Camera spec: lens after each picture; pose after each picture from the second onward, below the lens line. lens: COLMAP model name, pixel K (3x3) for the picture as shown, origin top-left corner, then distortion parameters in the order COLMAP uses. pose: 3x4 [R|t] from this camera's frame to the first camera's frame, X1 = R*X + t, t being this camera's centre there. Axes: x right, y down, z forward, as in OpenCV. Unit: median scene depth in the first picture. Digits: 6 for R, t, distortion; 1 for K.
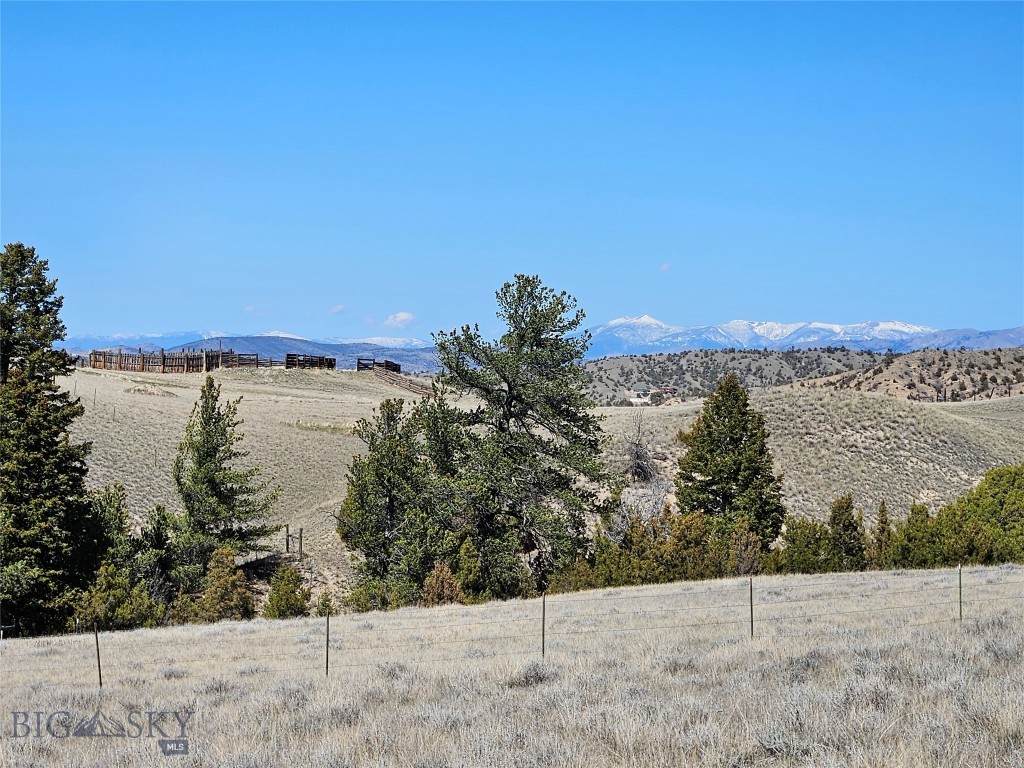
lens RADIAL K [[2568.2, 0, 512.0], [0, 2568.2, 384.0], [0, 0, 1]] dist [-0.822681, 15.814928]
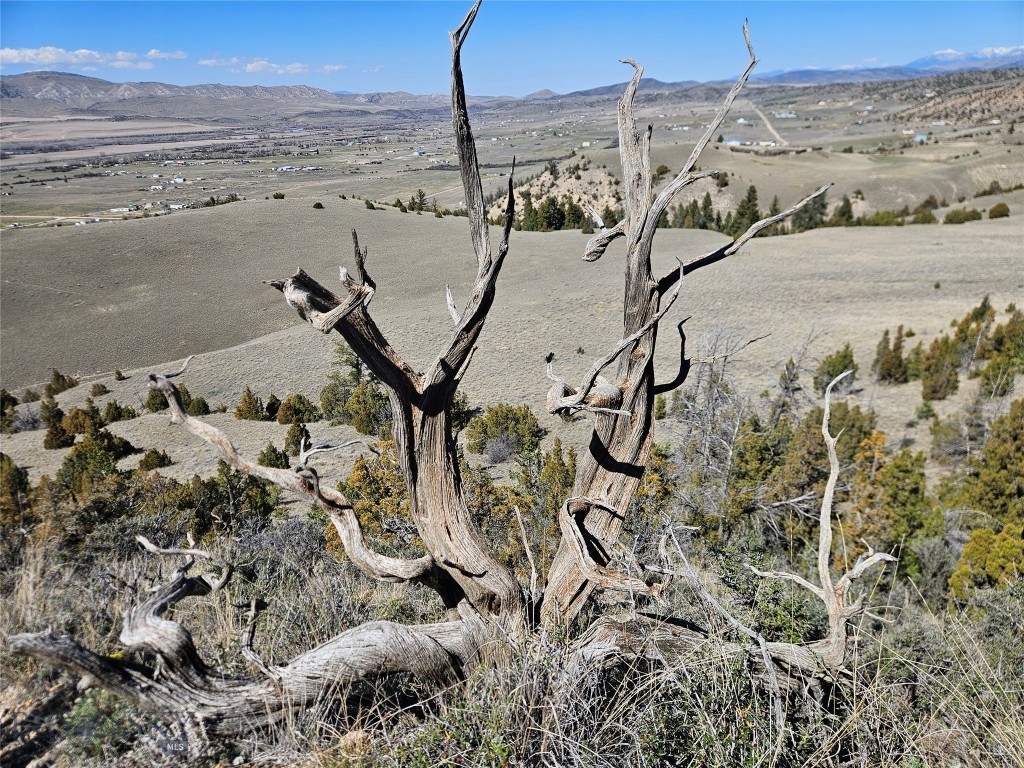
lens RADIAL K [[672.9, 0, 496.4], [0, 672.9, 394.0], [0, 0, 1]] dist [0.084541, -0.073364]
pose [[0.883253, 0.128203, -0.451030, 0.013224], [0.063842, 0.920059, 0.386543, -0.027216], [0.464530, -0.370209, 0.804460, -0.114721]]
